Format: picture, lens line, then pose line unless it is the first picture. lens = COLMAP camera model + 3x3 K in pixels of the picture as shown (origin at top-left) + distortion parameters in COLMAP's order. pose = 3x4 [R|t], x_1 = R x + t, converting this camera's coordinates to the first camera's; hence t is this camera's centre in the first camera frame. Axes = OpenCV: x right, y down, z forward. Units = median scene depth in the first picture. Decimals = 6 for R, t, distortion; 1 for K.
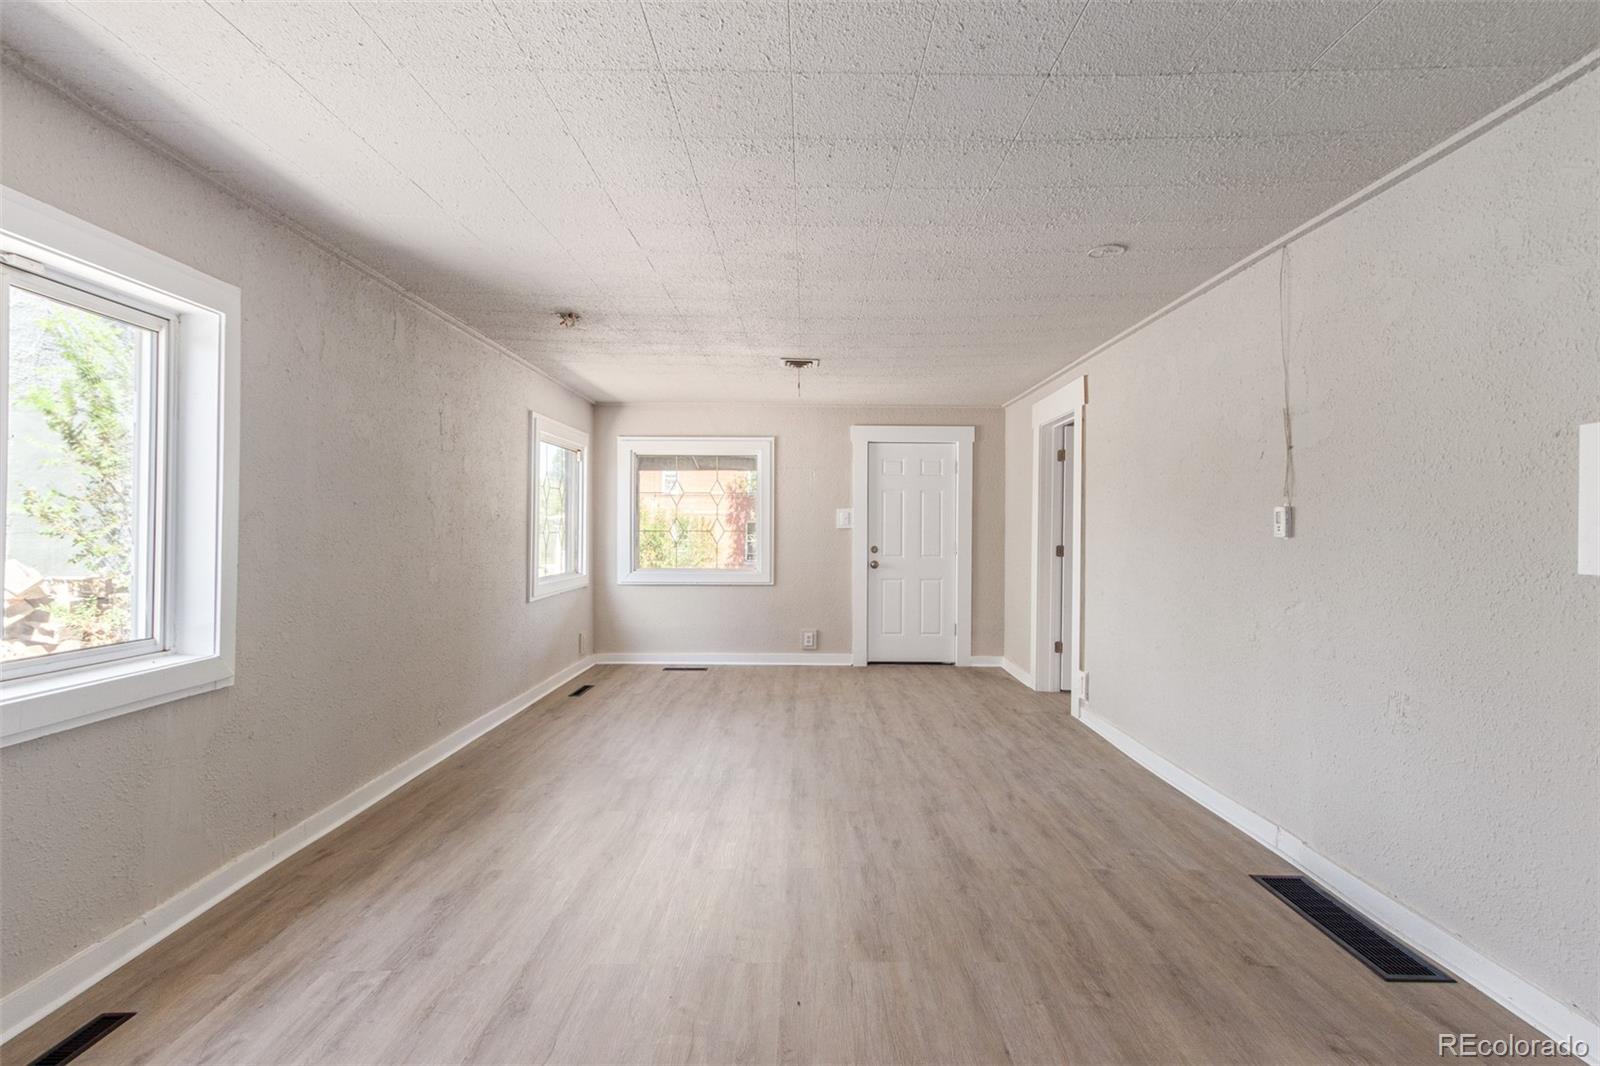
lens RADIAL K [[738.0, 0, 799.5], [0, 738.0, 528.2], [0, 0, 1]] dist [0.000953, 0.000091]
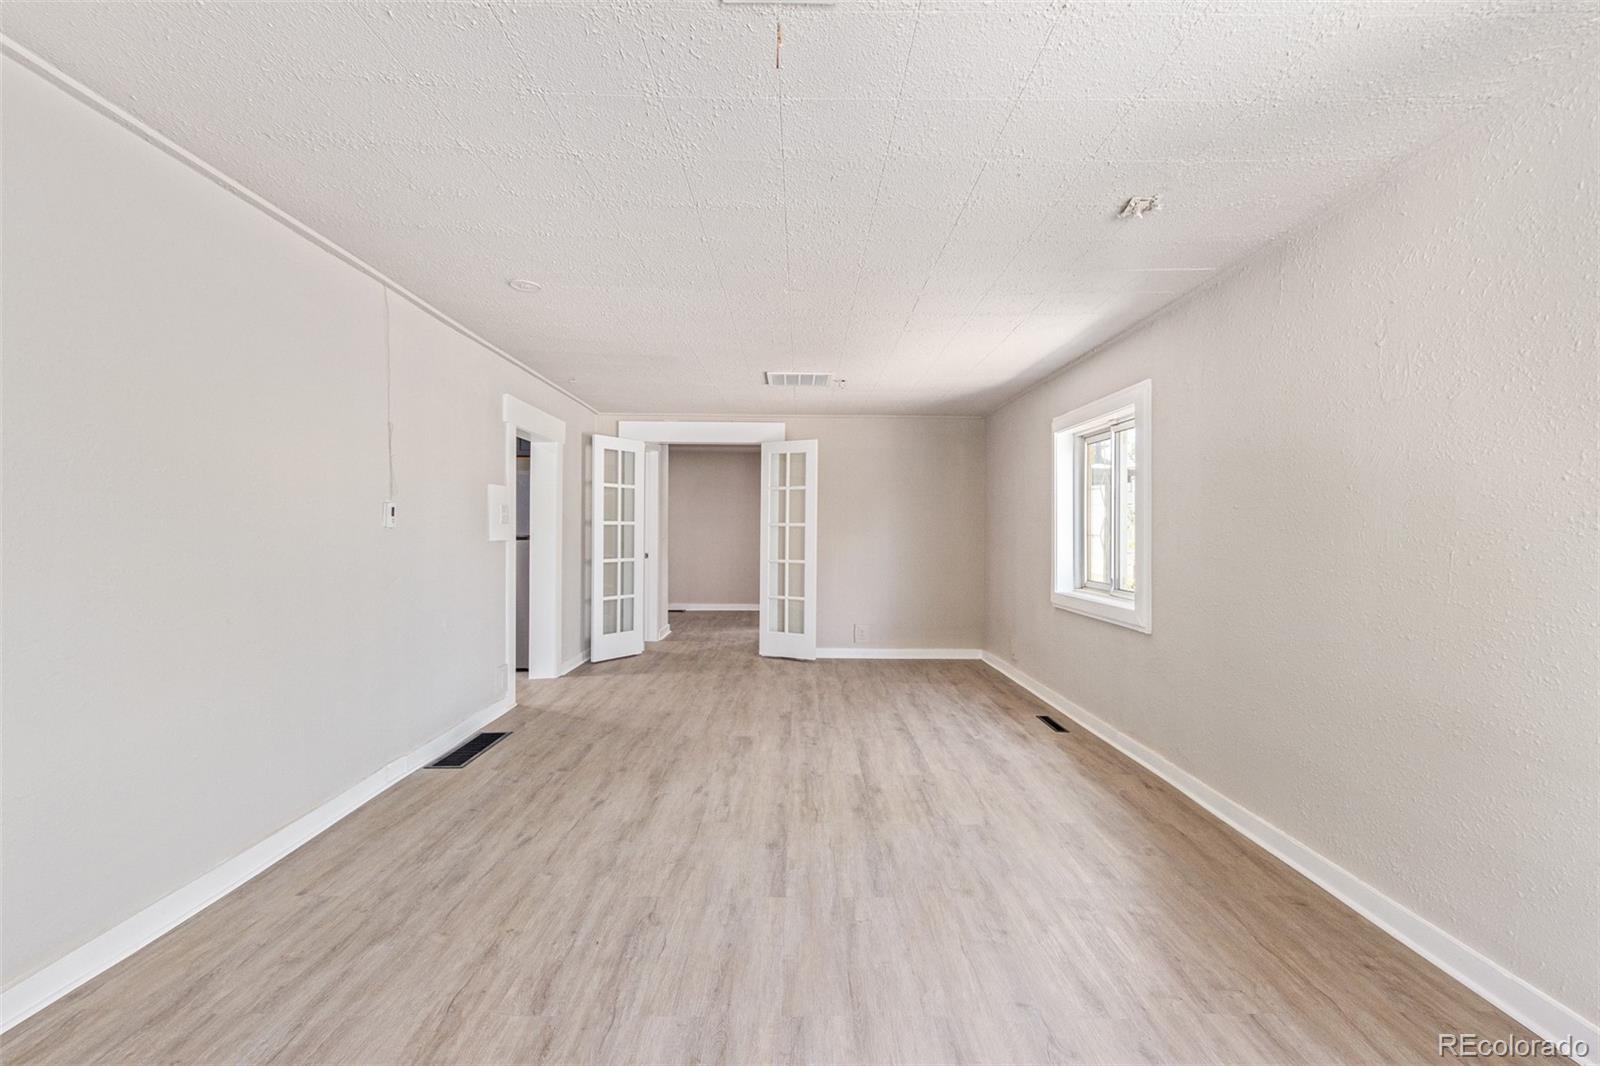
lens RADIAL K [[738.0, 0, 799.3], [0, 738.0, 532.1], [0, 0, 1]] dist [0.000953, 0.000091]
pose [[-0.999856, -0.015609, -0.006676, -0.015969], [-0.015599, 0.999877, -0.001489, 0.009655], [0.006698, -0.001384, -0.999977, 2.065354]]
